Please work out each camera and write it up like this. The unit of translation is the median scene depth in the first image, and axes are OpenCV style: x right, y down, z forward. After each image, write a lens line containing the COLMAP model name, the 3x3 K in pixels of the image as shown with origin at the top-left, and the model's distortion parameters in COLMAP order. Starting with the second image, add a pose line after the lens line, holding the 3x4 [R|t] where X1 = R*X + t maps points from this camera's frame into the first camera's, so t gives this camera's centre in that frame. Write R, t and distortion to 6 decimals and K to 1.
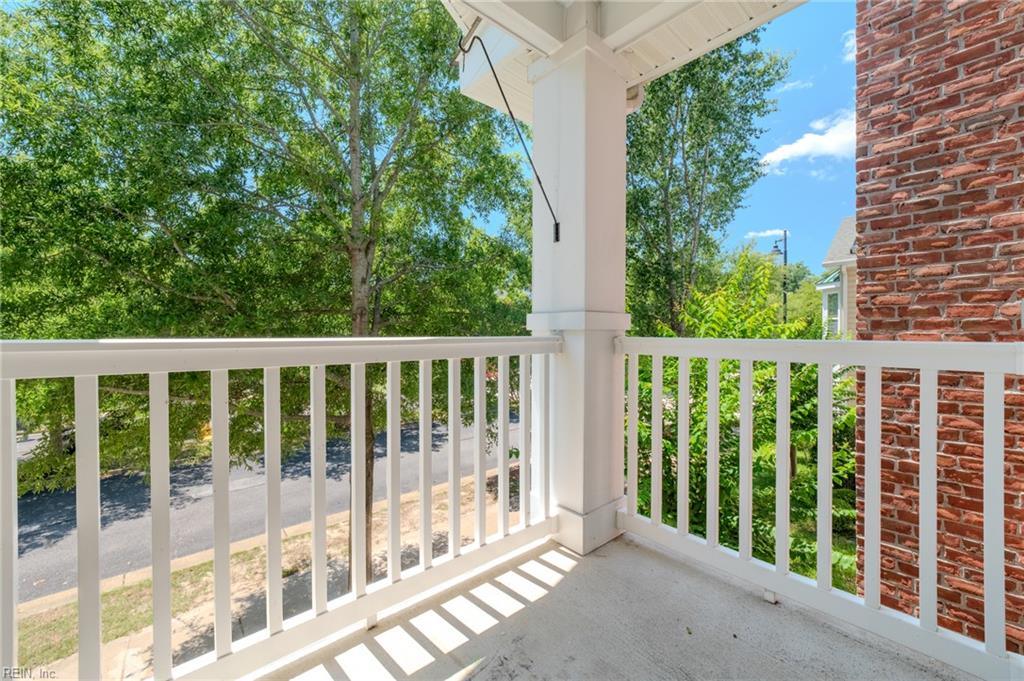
lens RADIAL K [[409.8, 0, 509.7], [0, 409.8, 334.2], [0, 0, 1]] dist [-0.015012, 0.005767]
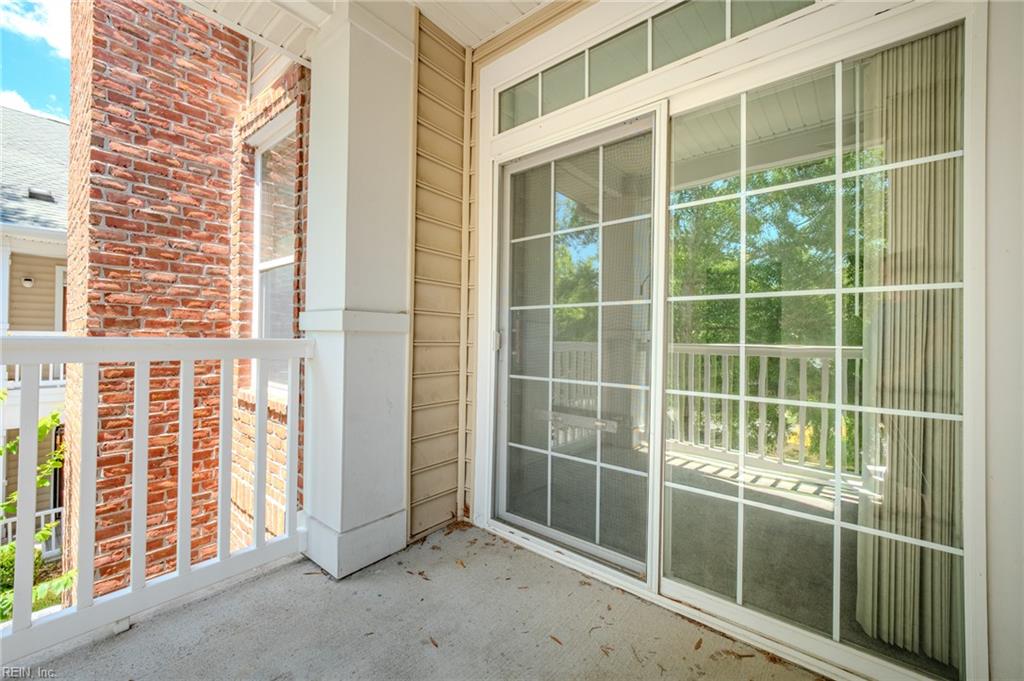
lens RADIAL K [[409.8, 0, 509.7], [0, 409.8, 334.2], [0, 0, 1]] dist [-0.015012, 0.005767]
pose [[-0.163537, 0.002283, 0.986535, -0.249839], [-0.009946, 0.999943, -0.003963, -0.000103], [-0.986487, -0.010460, -0.163505, 0.205952]]
